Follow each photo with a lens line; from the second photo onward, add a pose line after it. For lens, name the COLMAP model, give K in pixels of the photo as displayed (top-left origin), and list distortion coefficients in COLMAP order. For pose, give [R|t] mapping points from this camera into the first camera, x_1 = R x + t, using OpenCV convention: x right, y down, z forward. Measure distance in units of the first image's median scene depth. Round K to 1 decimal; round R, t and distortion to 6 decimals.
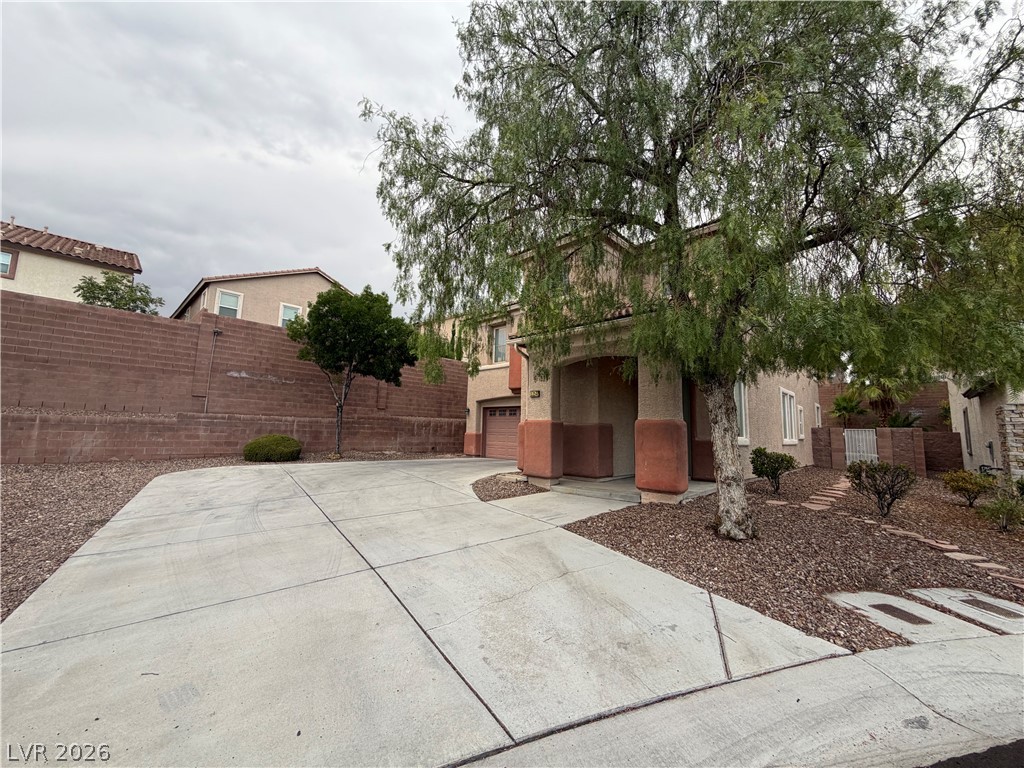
lens RADIAL K [[405.8, 0, 511.5], [0, 405.8, 385.7], [0, 0, 1]] dist [-0.000047, -0.000027]
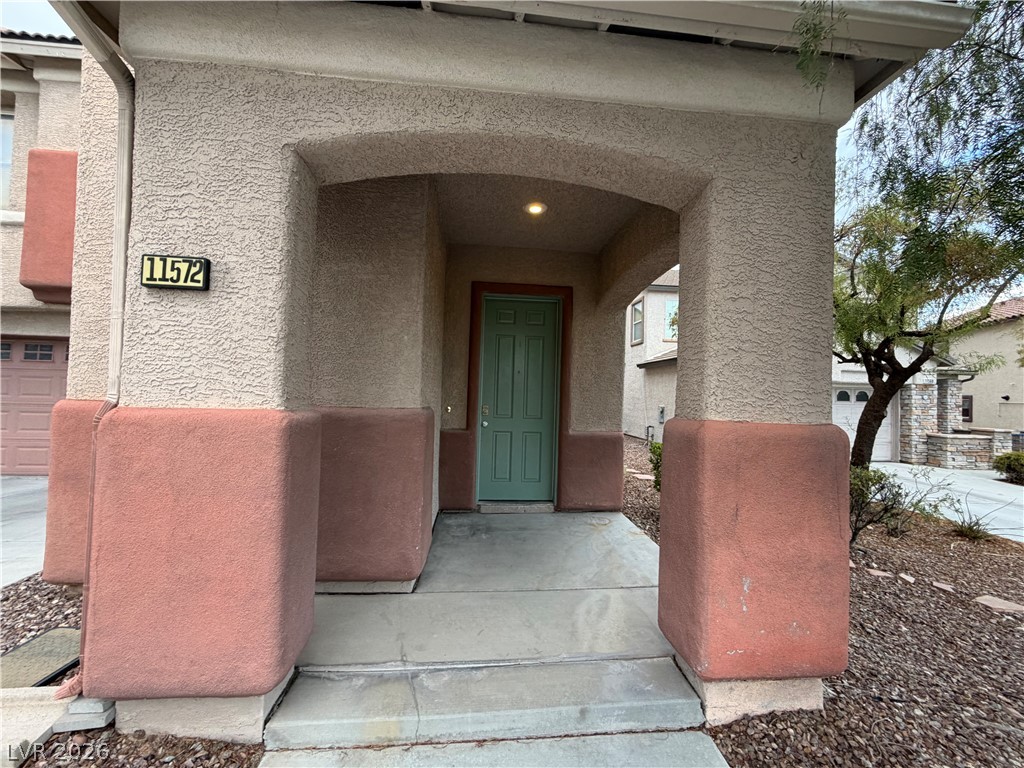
lens RADIAL K [[405.8, 0, 512.1], [0, 405.8, 383.7], [0, 0, 1]] dist [-0.000047, -0.000027]
pose [[0.659132, 0.012625, 0.751921, 0.018666], [-0.099747, 0.992493, 0.070773, 0.042227], [-0.745382, -0.121651, 0.655443, 0.731492]]
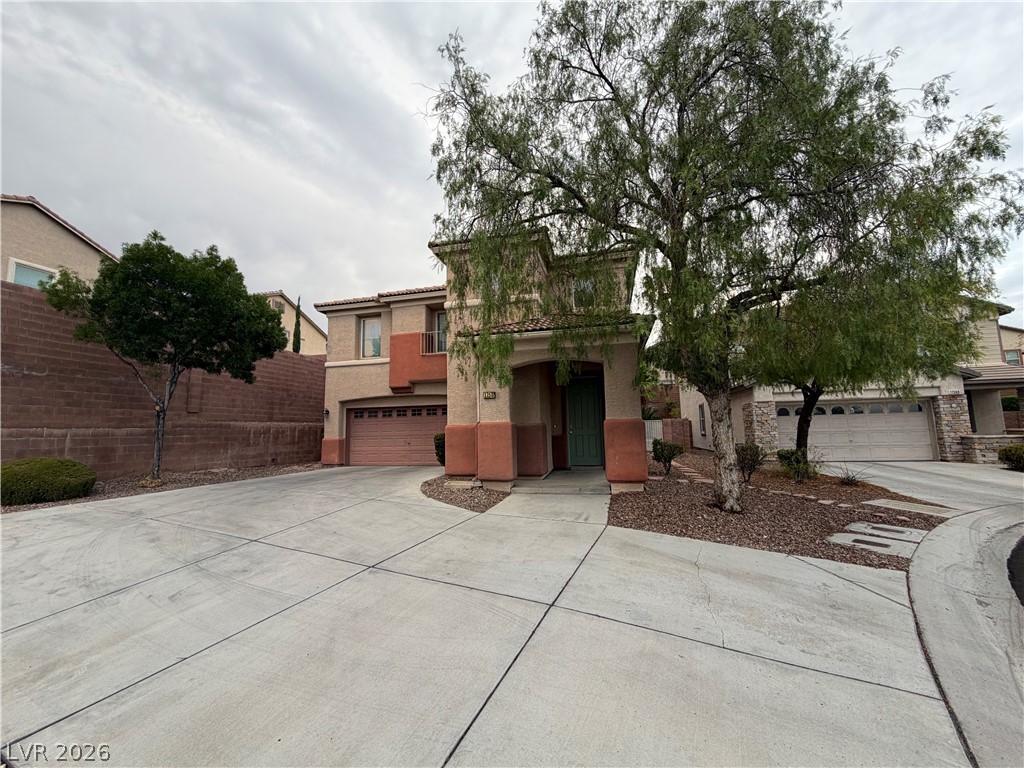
lens RADIAL K [[405.8, 0, 510.2], [0, 405.8, 384.0], [0, 0, 1]] dist [-0.000047, -0.000027]
pose [[0.867104, 0.014149, 0.497926, -0.371939], [-0.015271, 0.999882, -0.001818, -0.004916], [-0.497892, -0.006028, 0.867218, 0.134569]]
